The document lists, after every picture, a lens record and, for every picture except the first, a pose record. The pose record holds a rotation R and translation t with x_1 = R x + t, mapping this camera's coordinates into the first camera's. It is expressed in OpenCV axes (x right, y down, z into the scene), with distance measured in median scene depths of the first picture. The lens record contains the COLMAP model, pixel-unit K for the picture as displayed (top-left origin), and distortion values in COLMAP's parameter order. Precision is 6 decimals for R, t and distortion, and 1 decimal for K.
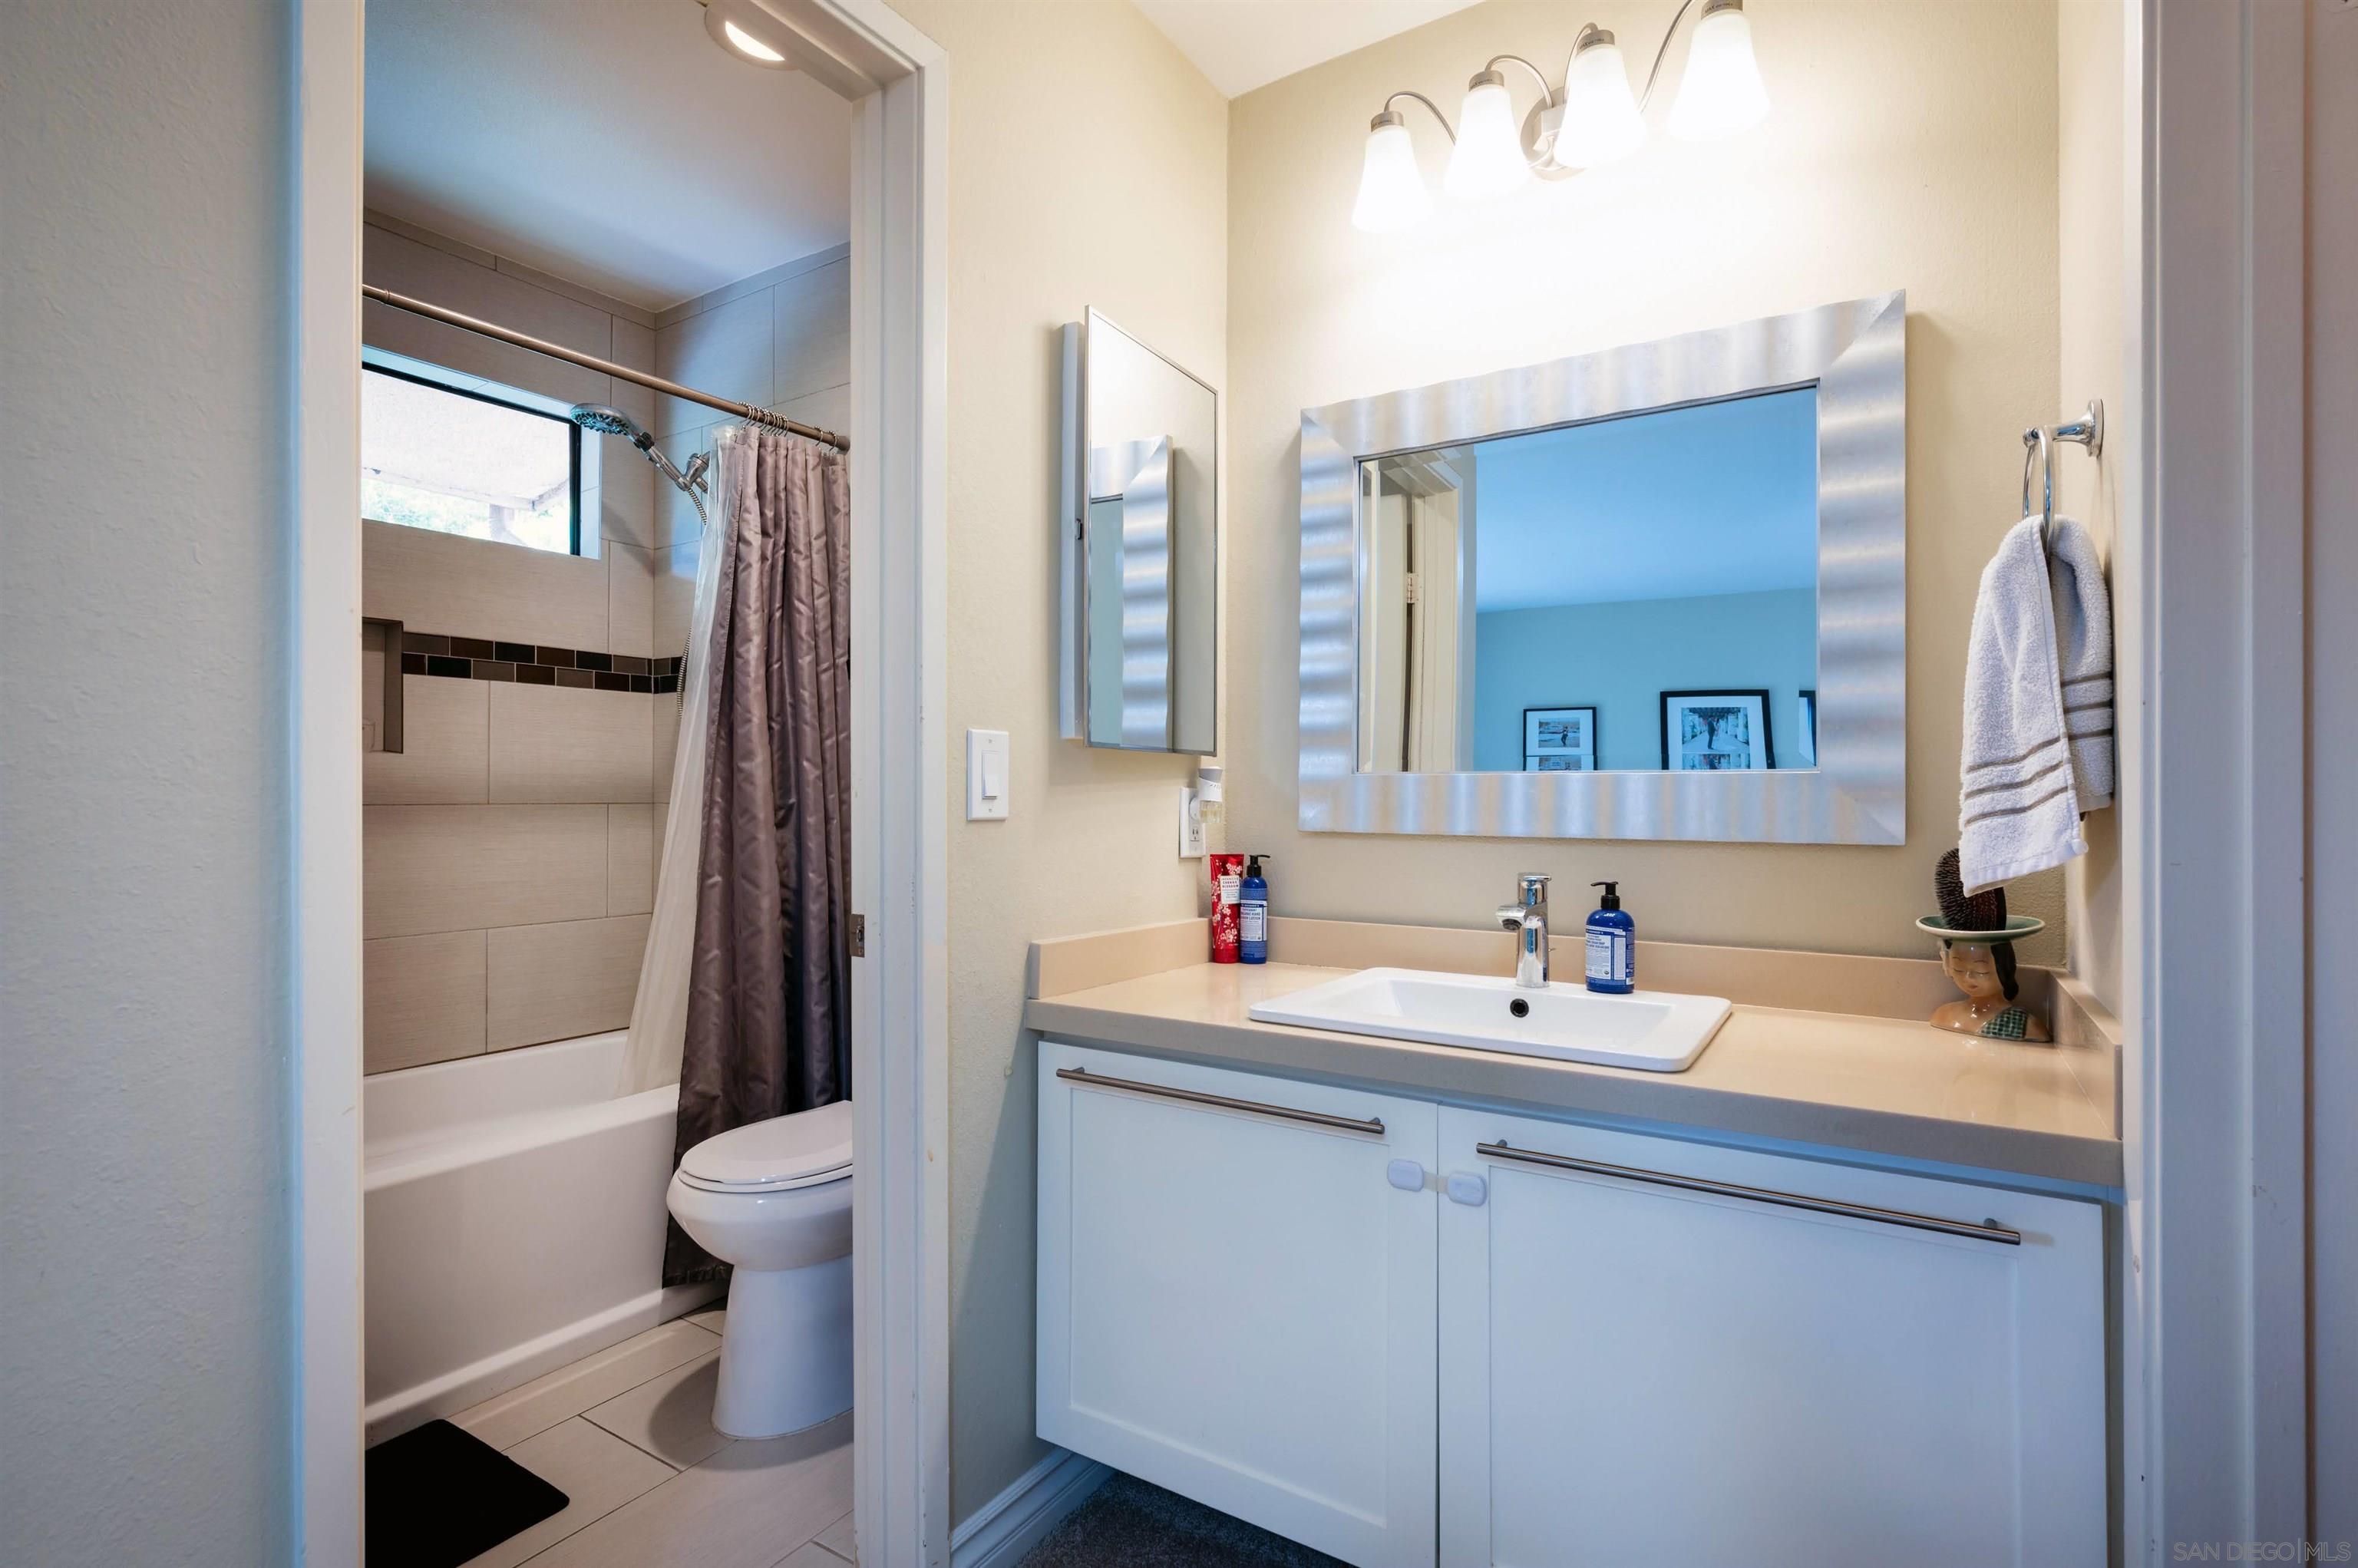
lens RADIAL K [[1111.6, 0, 1179.0], [0, 1111.6, 784.0], [0, 0, 1]] dist [0.000403, -0.000360]
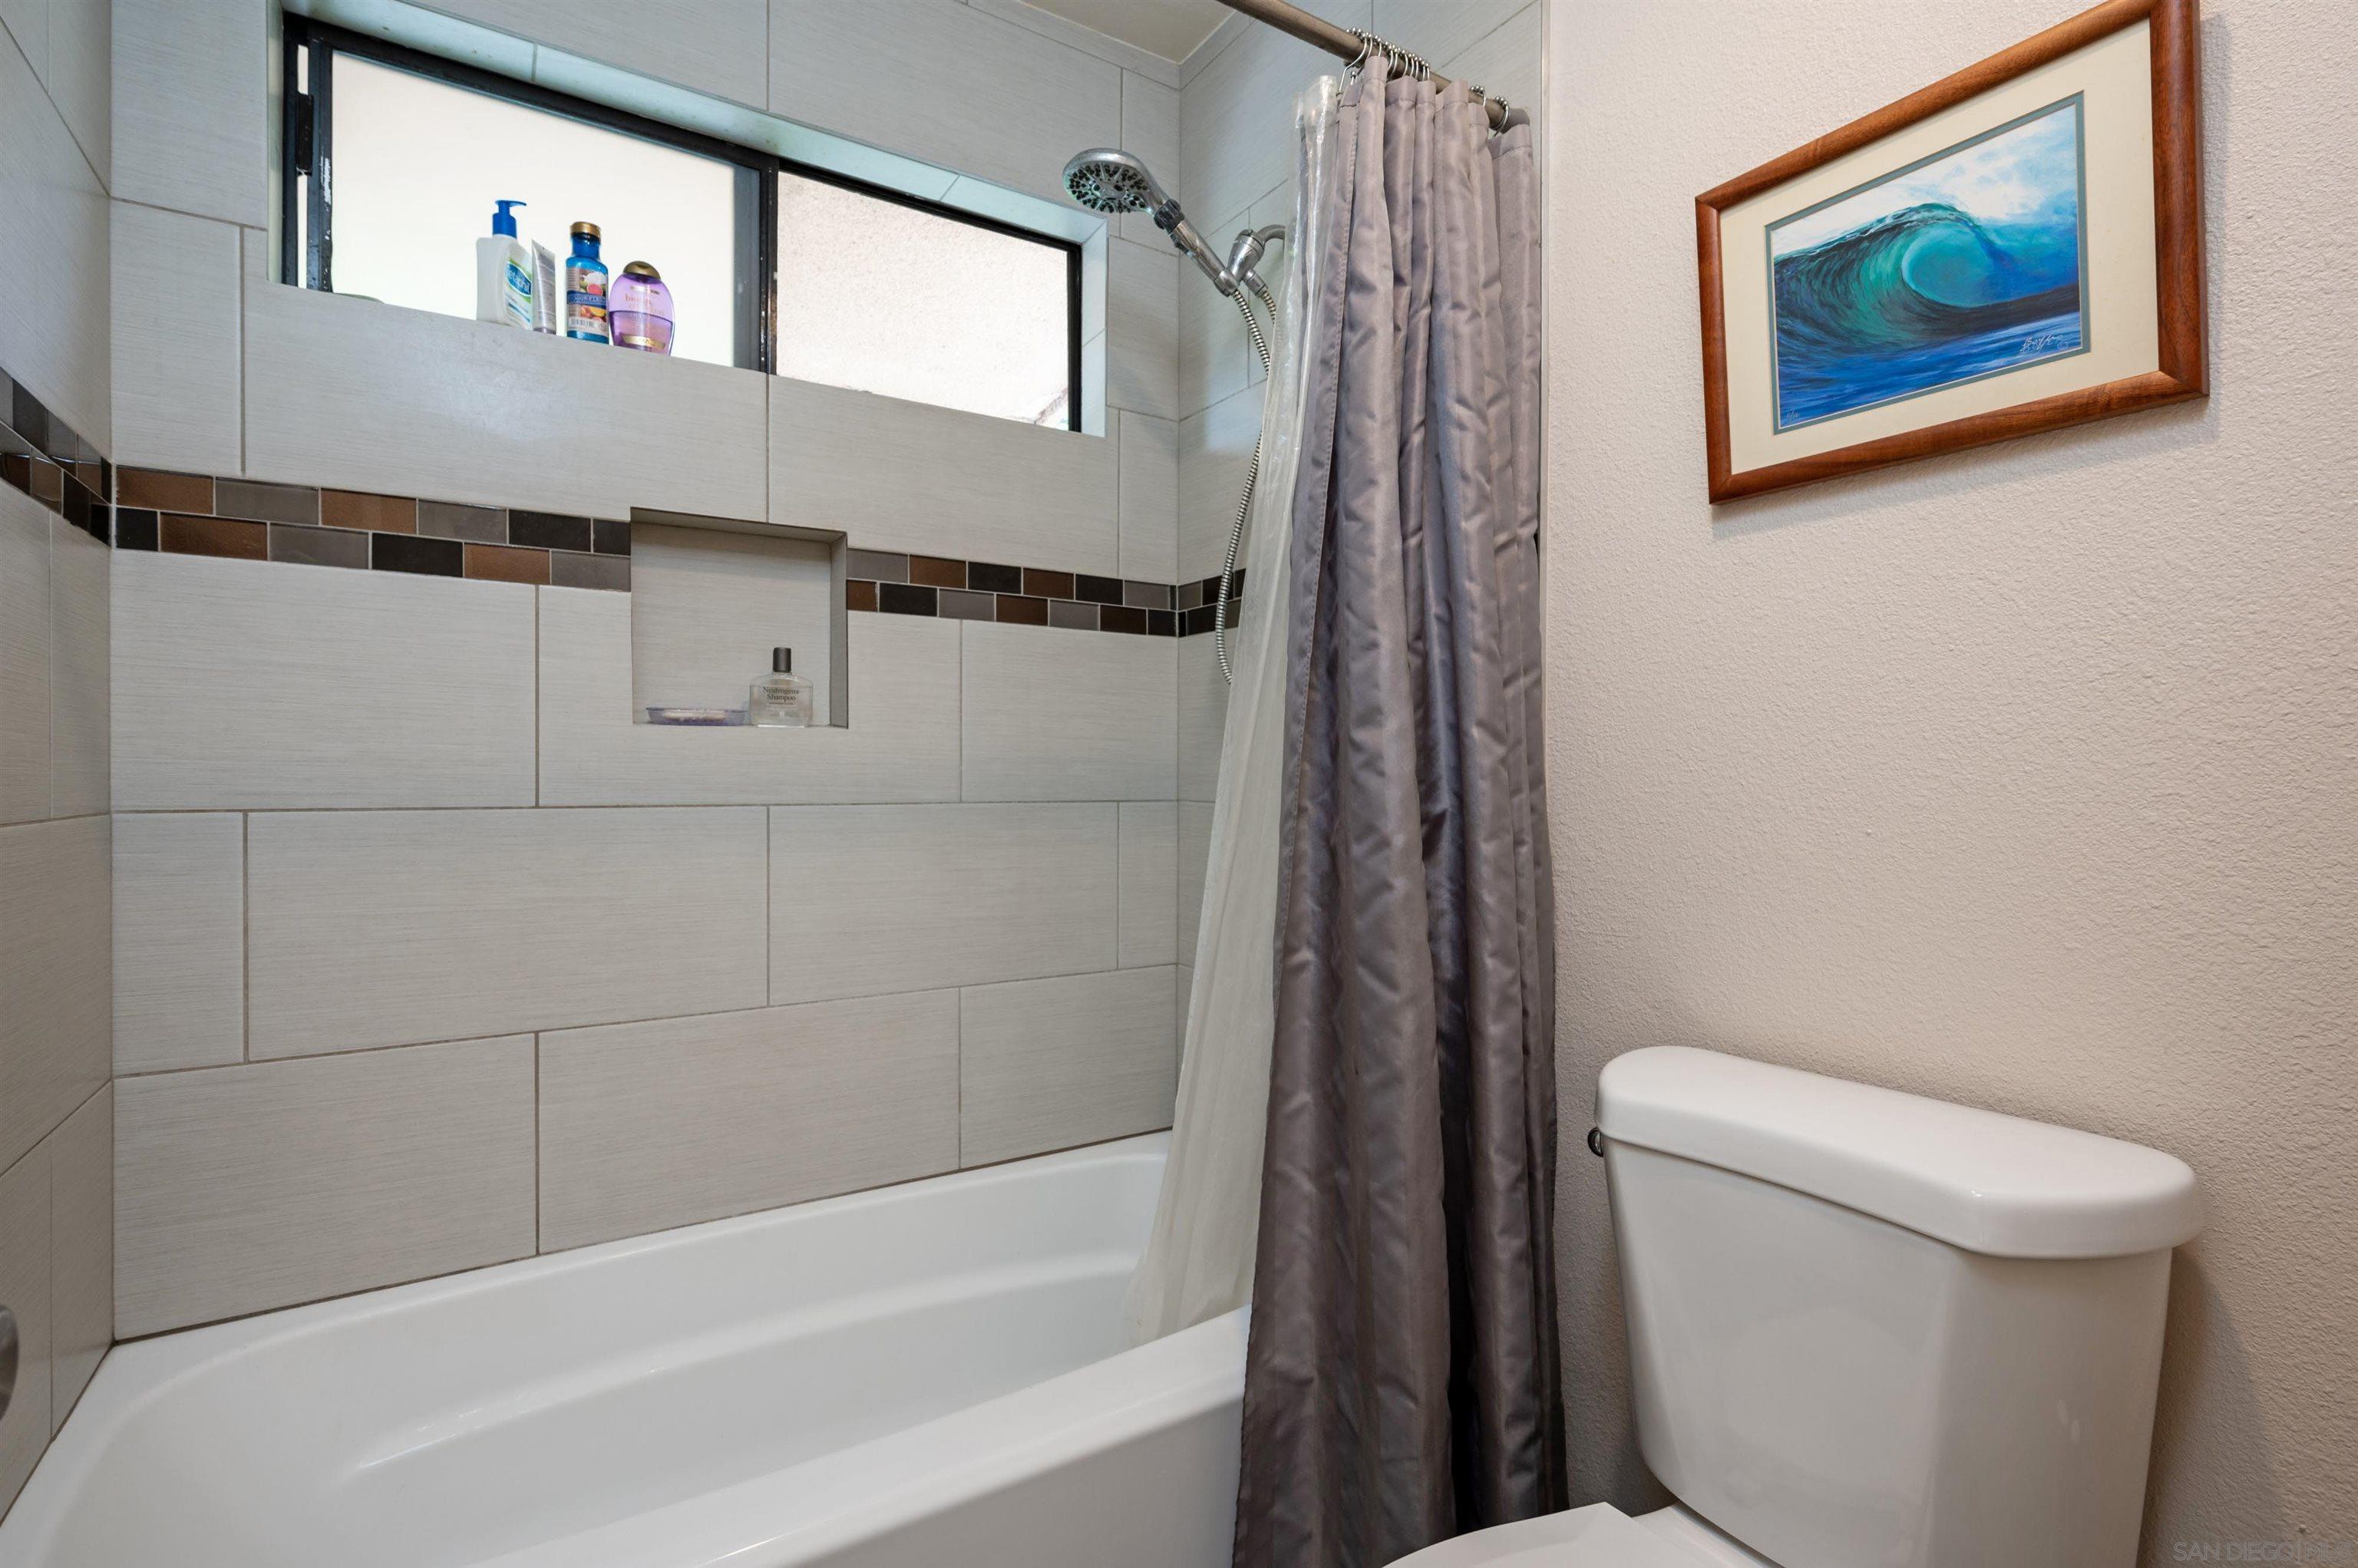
lens RADIAL K [[1111.6, 0, 1179.0], [0, 1111.6, 784.0], [0, 0, 1]] dist [0.000403, -0.000360]
pose [[0.913253, 0.003446, -0.407379, -0.253127], [0.002446, 0.999900, 0.013941, -0.002523], [0.407387, -0.013728, 0.913153, 0.492215]]
